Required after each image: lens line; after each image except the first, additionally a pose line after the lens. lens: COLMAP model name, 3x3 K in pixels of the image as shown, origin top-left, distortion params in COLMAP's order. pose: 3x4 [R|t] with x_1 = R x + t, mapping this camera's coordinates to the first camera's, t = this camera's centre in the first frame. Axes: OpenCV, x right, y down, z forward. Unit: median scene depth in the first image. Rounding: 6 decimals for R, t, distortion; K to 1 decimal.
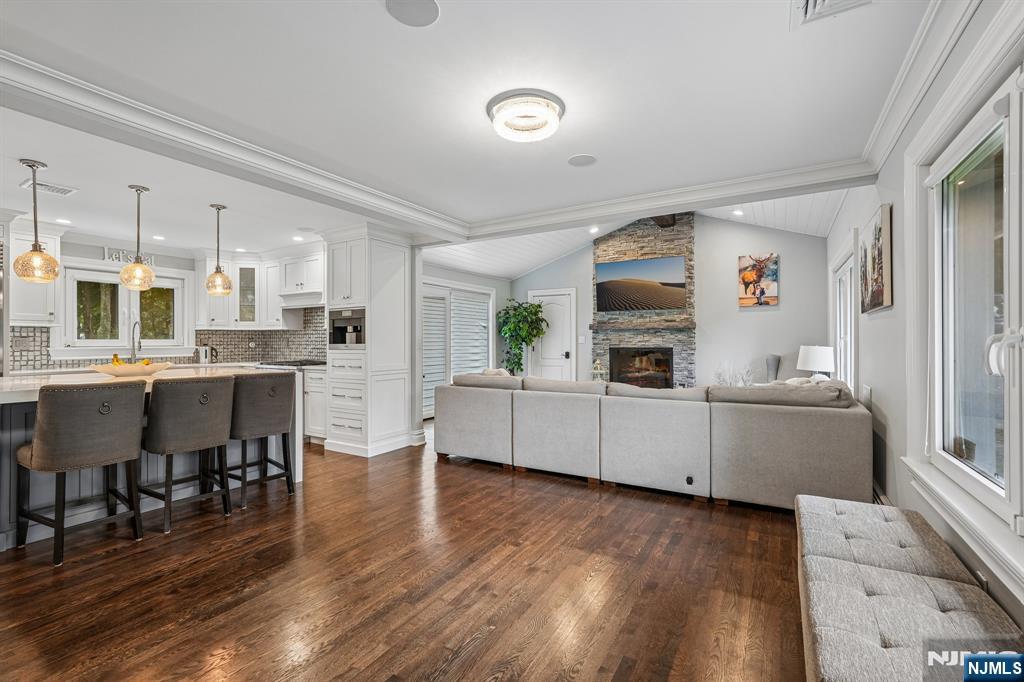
lens RADIAL K [[453.3, 0, 512.9], [0, 453.3, 340.4], [0, 0, 1]] dist [-0.014008, 0.008324]
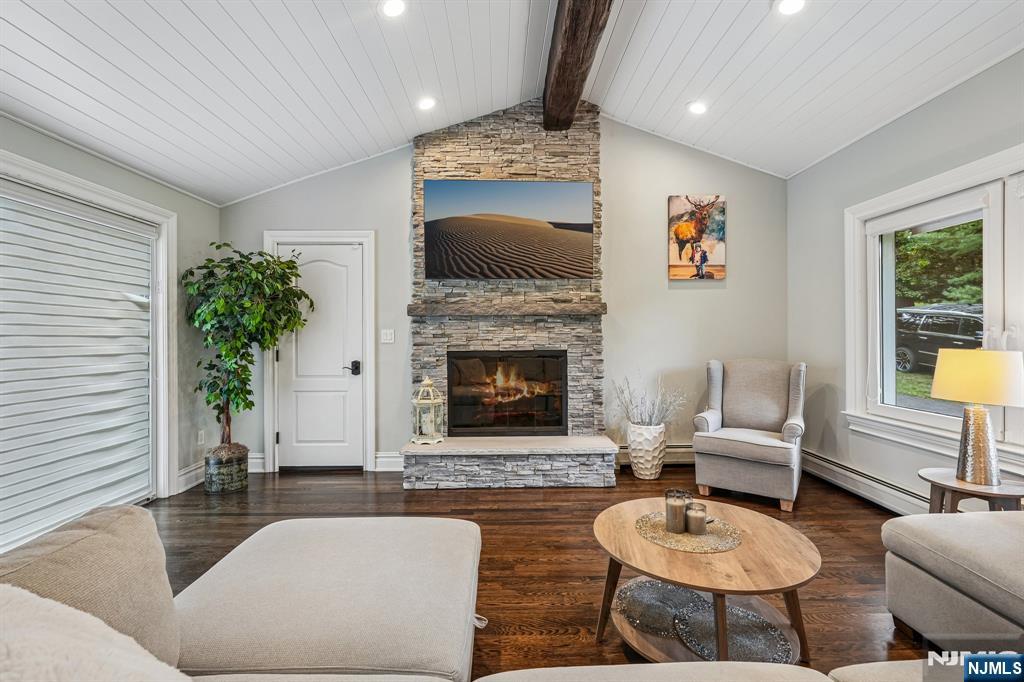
lens RADIAL K [[447.0, 0, 514.0], [0, 447.0, 334.2], [0, 0, 1]] dist [-0.024468, -0.000217]
pose [[0.852937, -0.003673, 0.522001, 0.018252], [0.003031, 0.999993, 0.002083, -0.005004], [-0.522005, -0.000195, 0.852942, 0.623670]]
